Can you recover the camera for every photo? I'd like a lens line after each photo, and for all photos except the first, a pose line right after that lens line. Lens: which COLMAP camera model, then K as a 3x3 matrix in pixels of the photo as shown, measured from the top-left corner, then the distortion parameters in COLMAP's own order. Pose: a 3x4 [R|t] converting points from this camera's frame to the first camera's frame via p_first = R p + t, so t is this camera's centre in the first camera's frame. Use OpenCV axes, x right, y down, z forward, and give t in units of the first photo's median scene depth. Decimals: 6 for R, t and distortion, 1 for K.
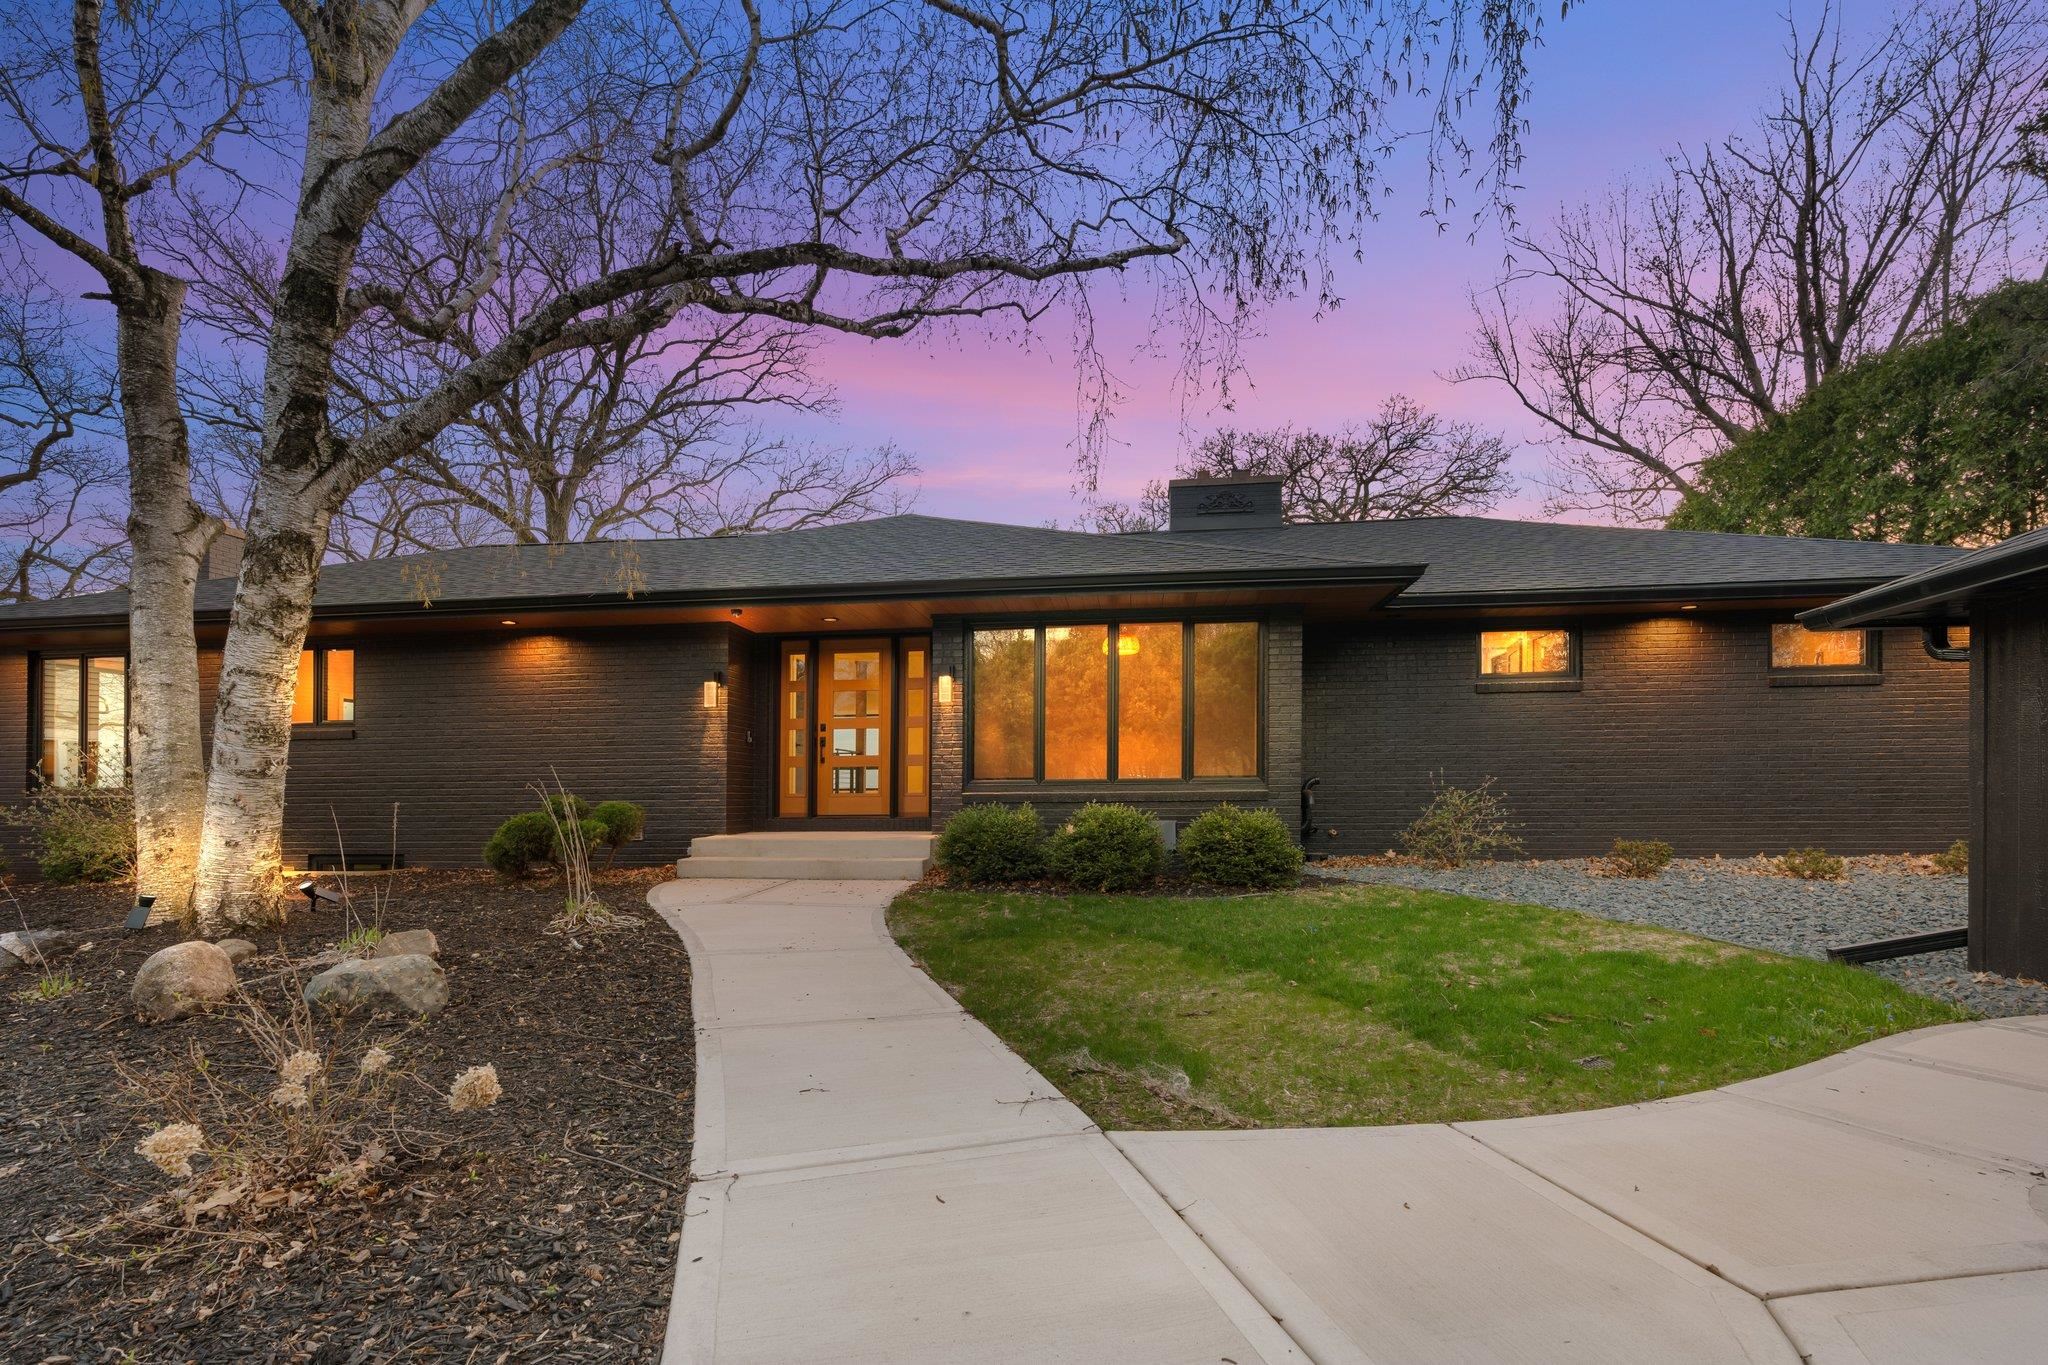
lens RADIAL K [[909.4, 0, 1024.0], [0, 909.4, 682.5], [0, 0, 1]] dist [0.000343, -0.000166]
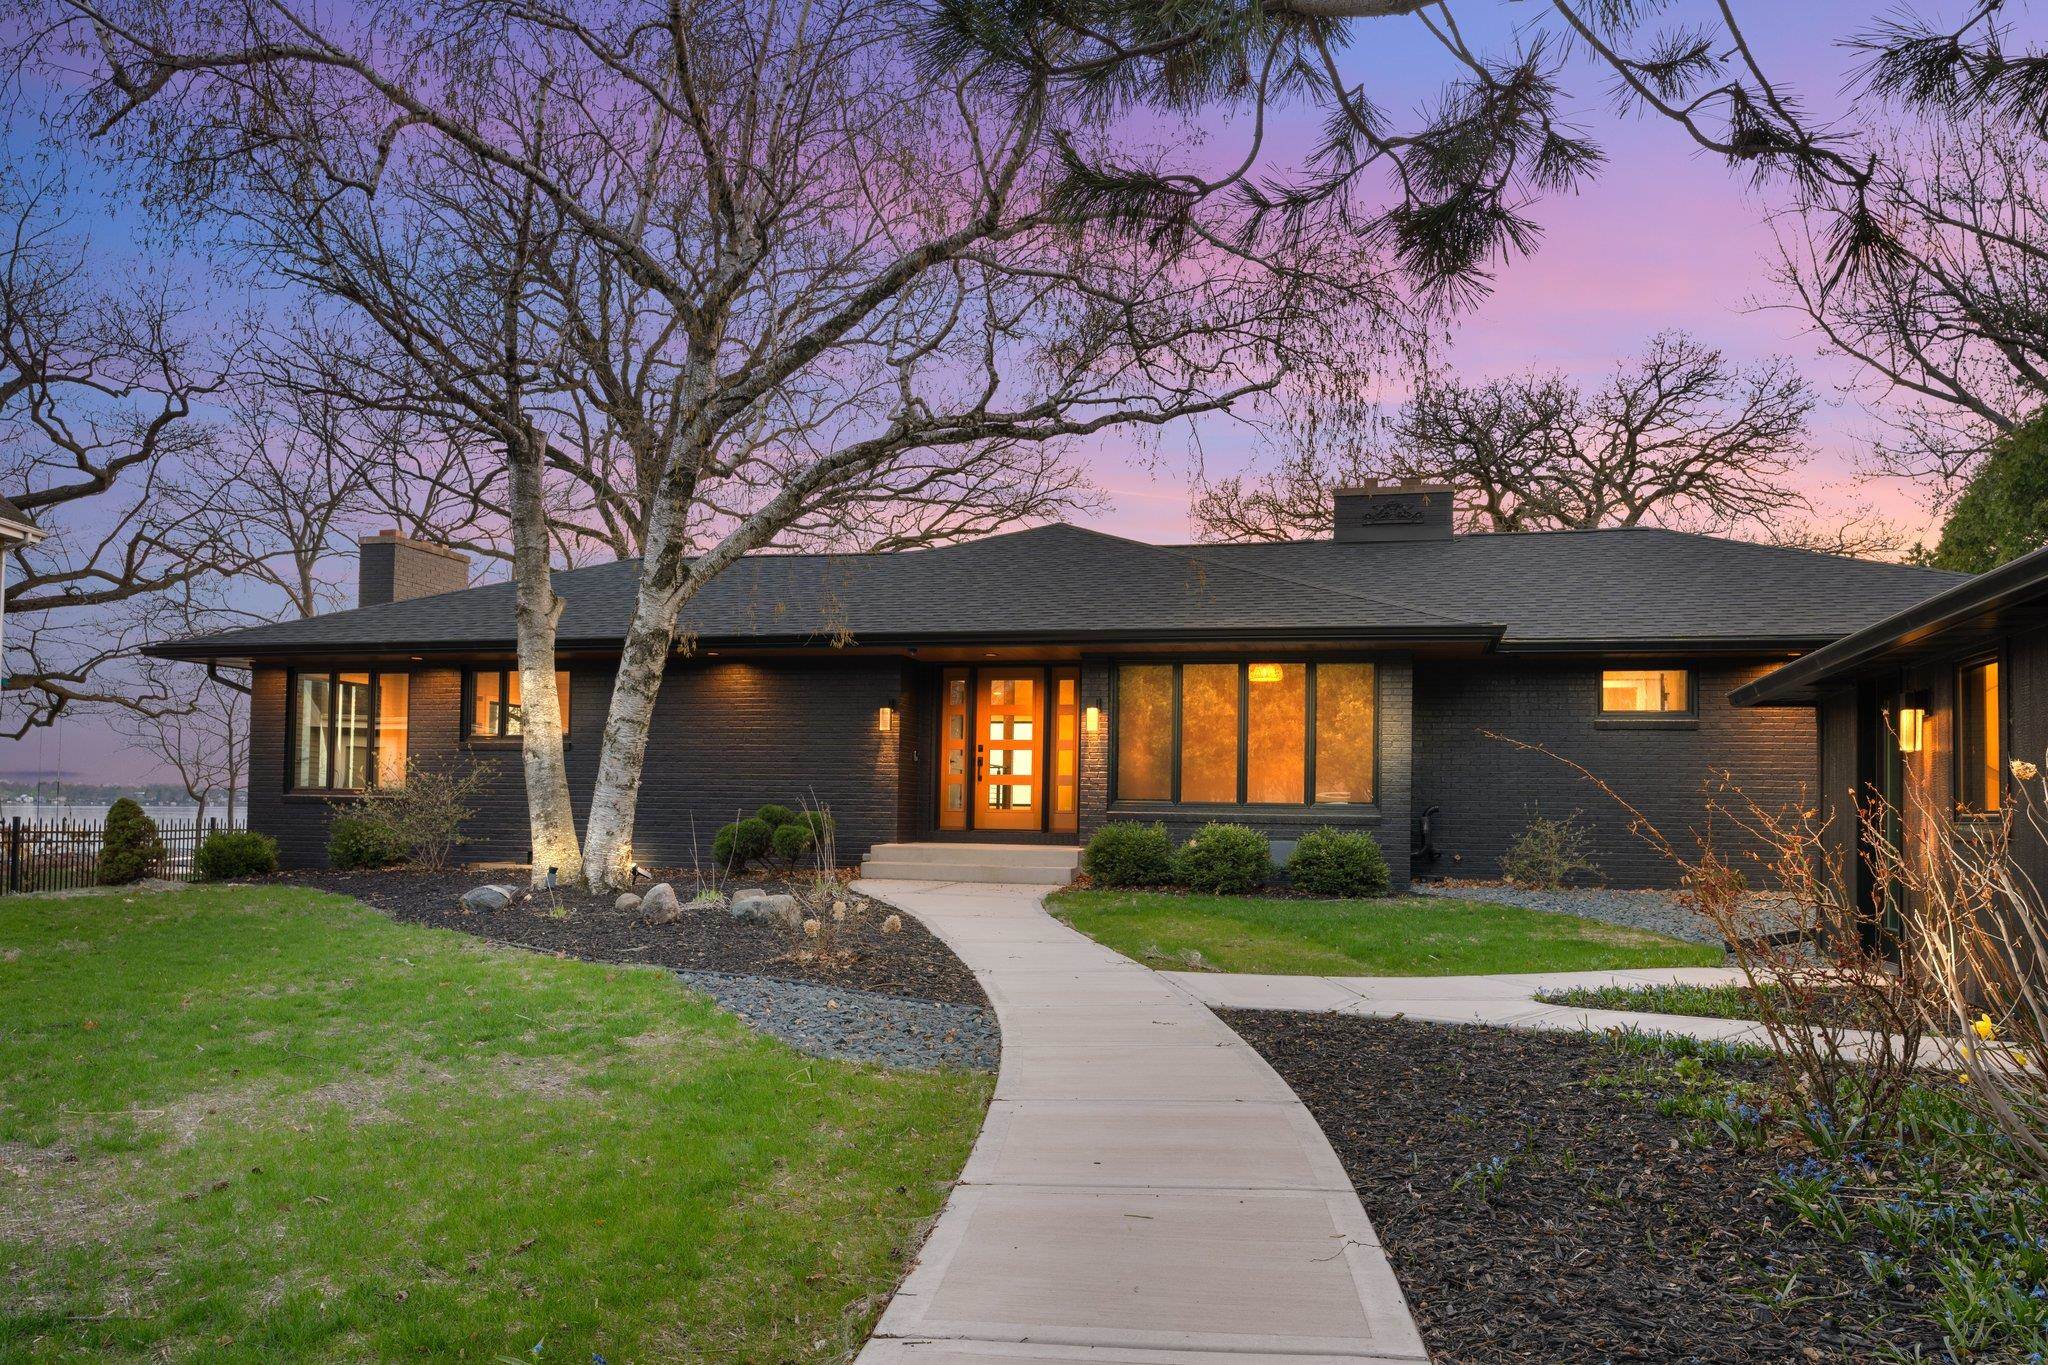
lens RADIAL K [[1557.4, 0, 1031.4], [0, 1557.4, 757.5], [0, 0, 1]] dist [-0.002158, 0.007040]
pose [[0.990421, 0.020192, -0.136593, 0.103210], [-0.008283, 0.996157, 0.087197, -0.113620], [0.137829, -0.085230, 0.986782, -0.918897]]
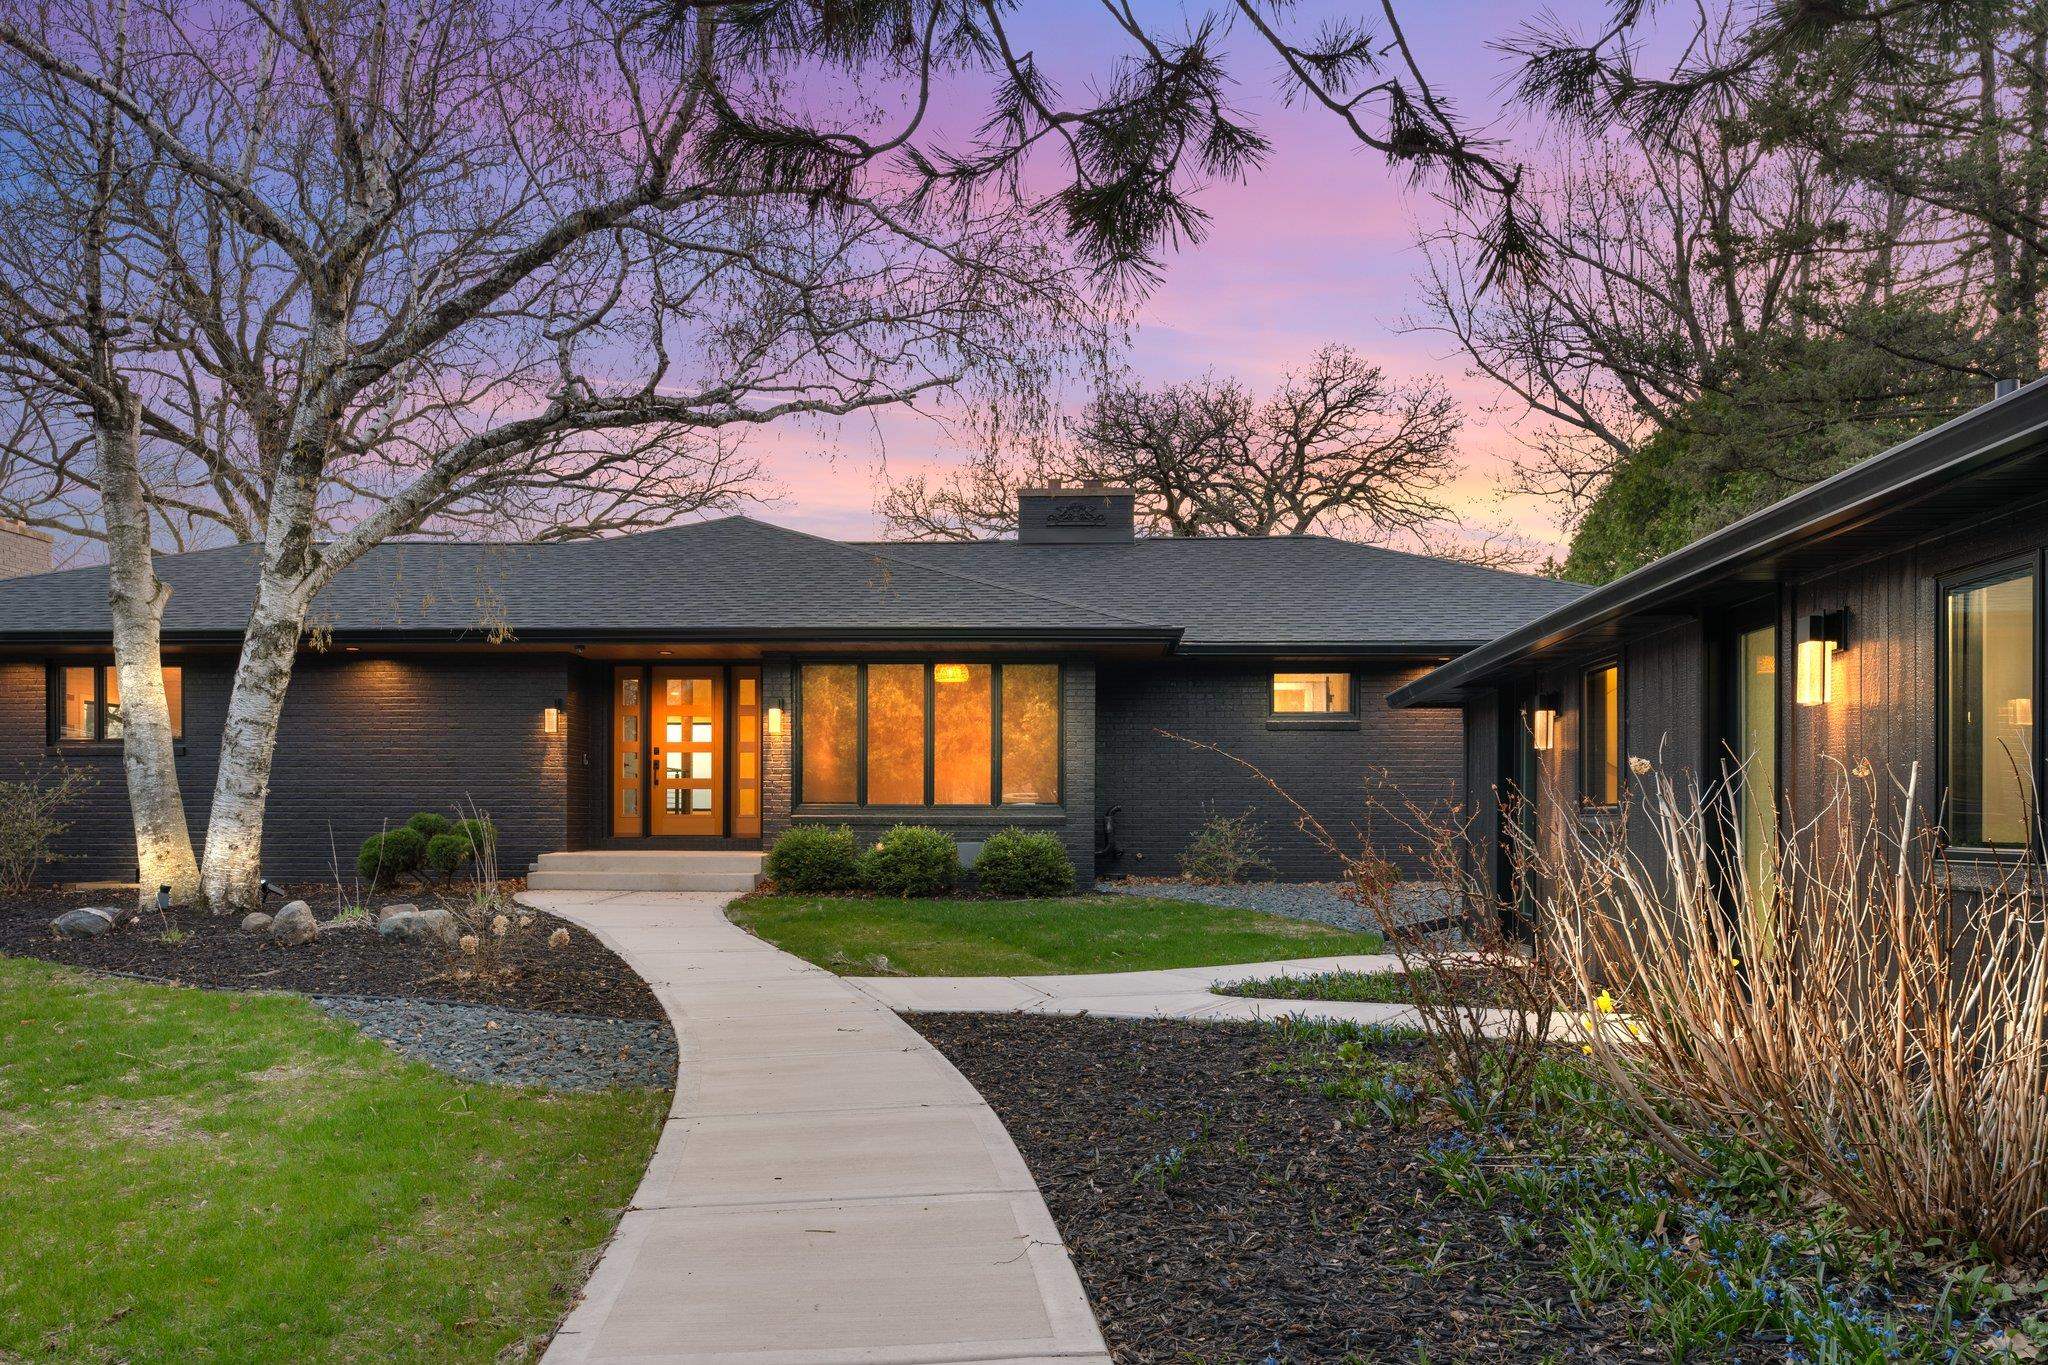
lens RADIAL K [[1568.7, 0, 1064.3], [0, 1568.7, 822.6], [0, 0, 1]] dist [0.001769, 0.003147]
pose [[0.996570, 0.010799, 0.082045, 0.106842], [-0.020956, 0.992065, 0.123971, -0.112271], [-0.080056, -0.125265, 0.988888, -0.906443]]
